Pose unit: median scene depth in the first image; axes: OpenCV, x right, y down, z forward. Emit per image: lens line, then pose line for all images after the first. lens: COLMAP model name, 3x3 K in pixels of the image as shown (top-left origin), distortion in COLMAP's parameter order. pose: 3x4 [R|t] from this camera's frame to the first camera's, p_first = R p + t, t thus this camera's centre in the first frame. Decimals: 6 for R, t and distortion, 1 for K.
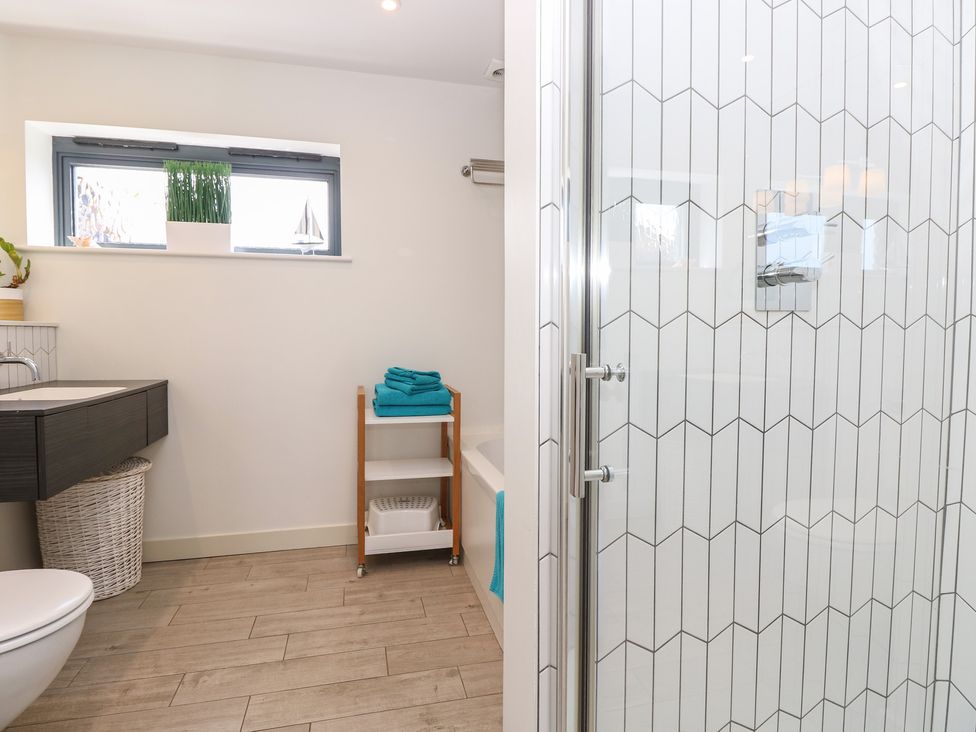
lens RADIAL K [[532.1, 0, 484.7], [0, 532.1, 363.7], [0, 0, 1]] dist [-0.006544, -0.009697]
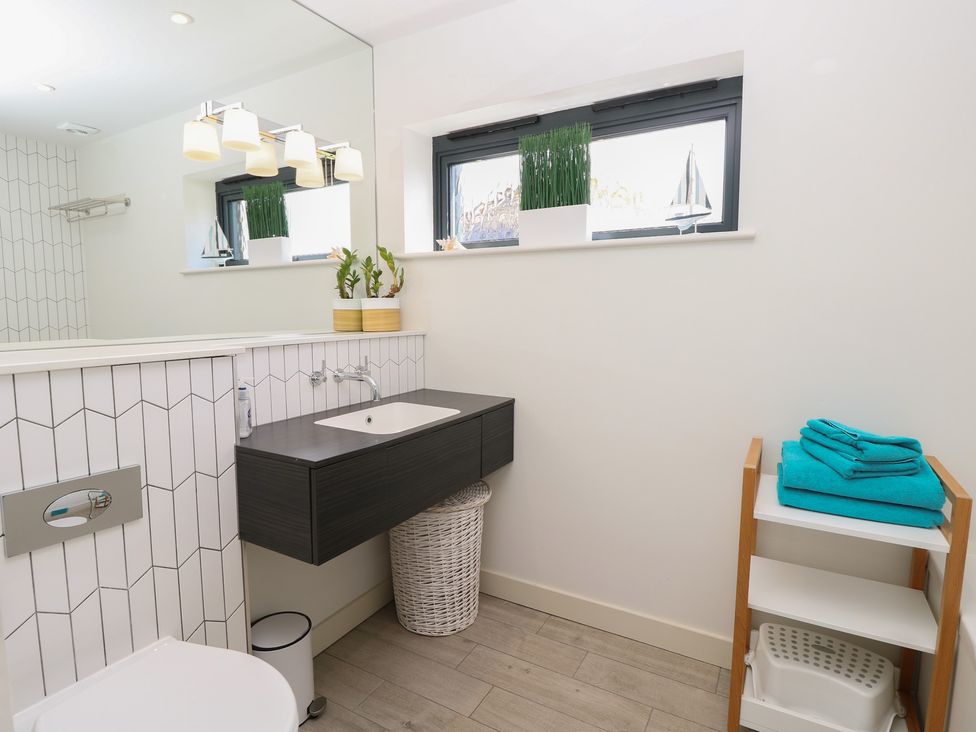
lens RADIAL K [[532.1, 0, 483.7], [0, 532.1, 360.6], [0, 0, 1]] dist [-0.006544, -0.009697]
pose [[0.718119, 0.062960, -0.693066, -0.041090], [-0.029926, 0.997772, 0.059633, -0.081580], [0.695276, -0.022083, 0.718403, 0.352373]]
